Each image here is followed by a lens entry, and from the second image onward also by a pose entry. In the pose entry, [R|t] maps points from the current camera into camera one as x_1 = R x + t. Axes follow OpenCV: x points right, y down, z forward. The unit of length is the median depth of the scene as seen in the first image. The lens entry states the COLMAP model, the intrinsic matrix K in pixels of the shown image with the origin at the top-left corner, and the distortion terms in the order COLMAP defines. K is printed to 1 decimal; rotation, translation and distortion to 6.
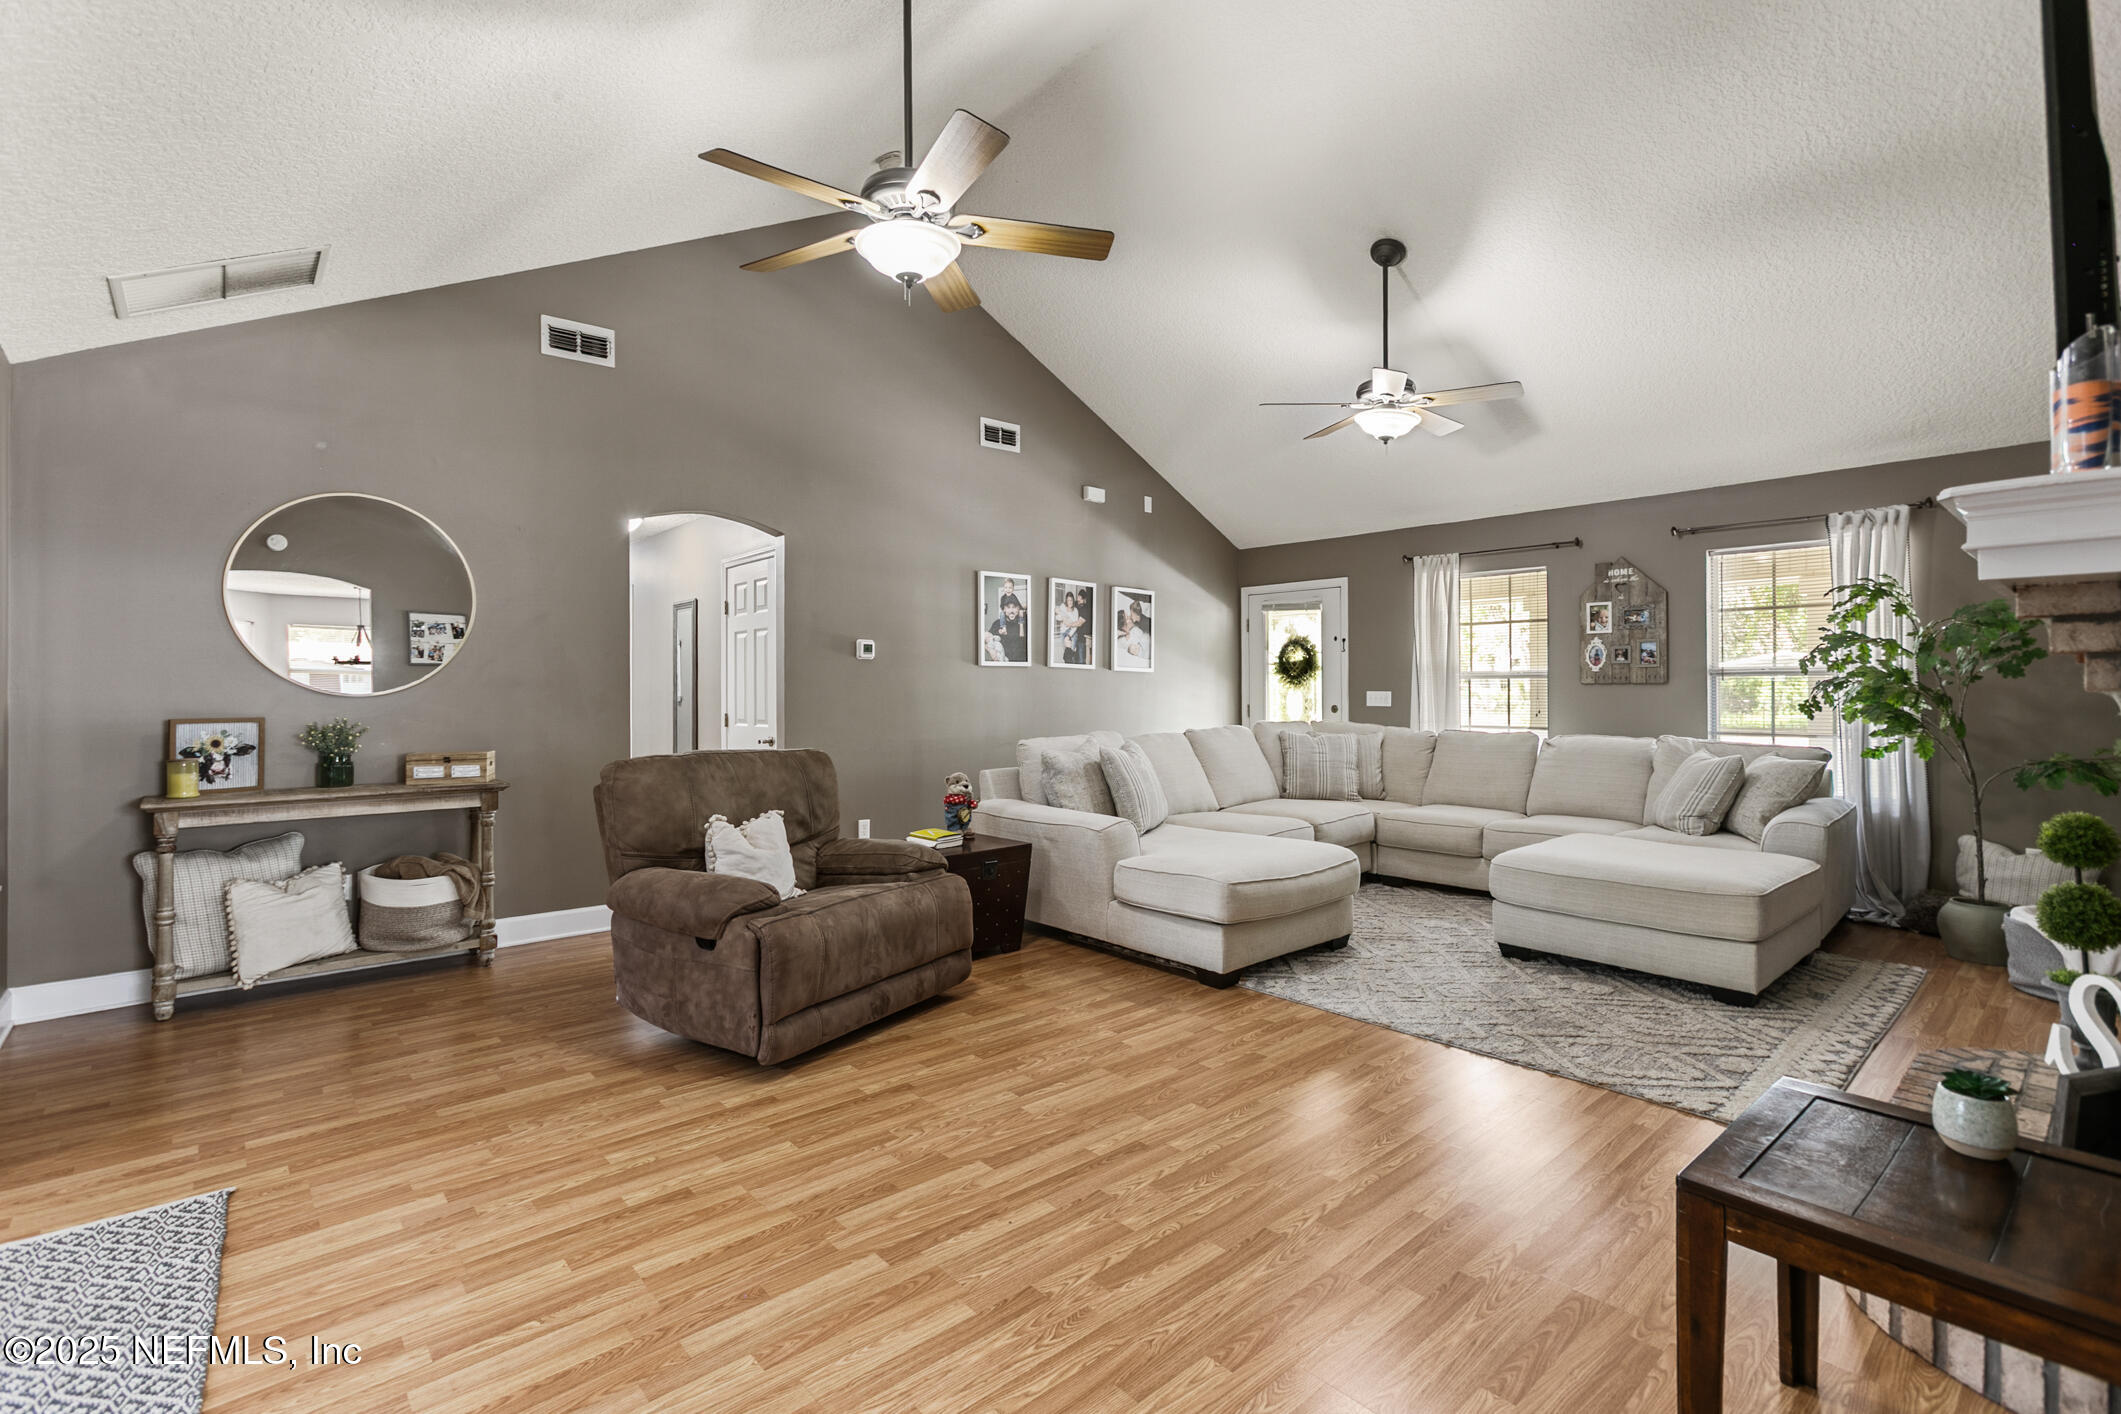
lens RADIAL K [[976.9, 0, 1046.4], [0, 976.9, 681.0], [0, 0, 1]] dist [-0.025294, 0.028958]
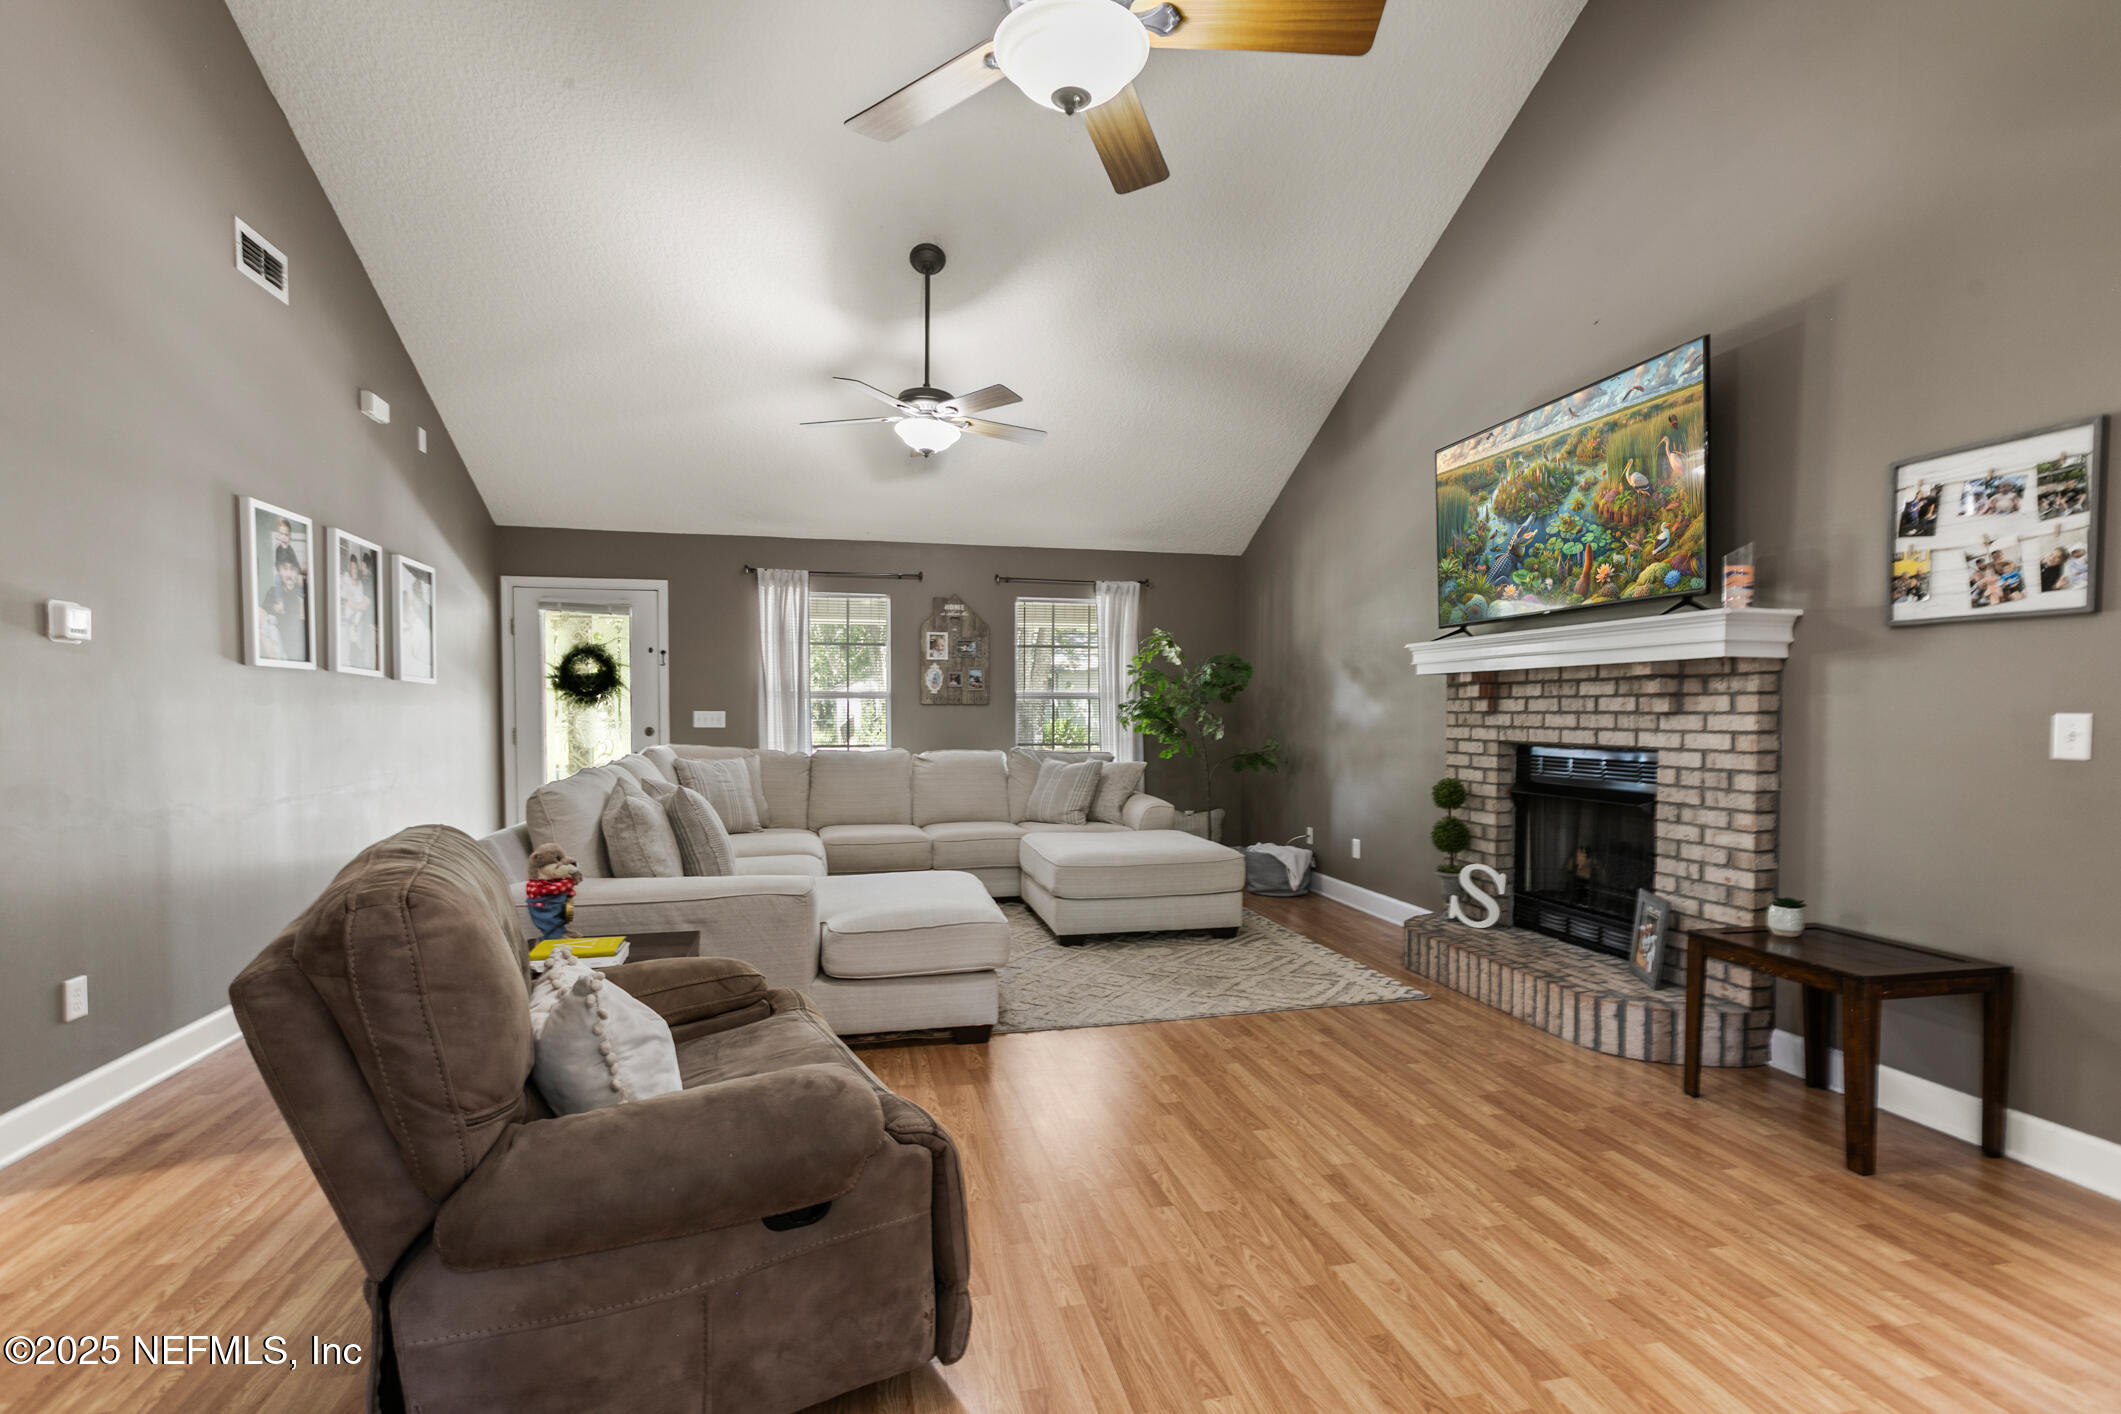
lens RADIAL K [[981.8, 0, 1065.6], [0, 981.8, 740.7], [0, 0, 1]] dist [-0.033903, 0.029705]
pose [[0.461071, -0.026482, 0.886968, -0.373274], [-0.010177, 0.999331, 0.035127, 0.003423], [-0.887305, -0.025222, 0.460493, 0.337435]]
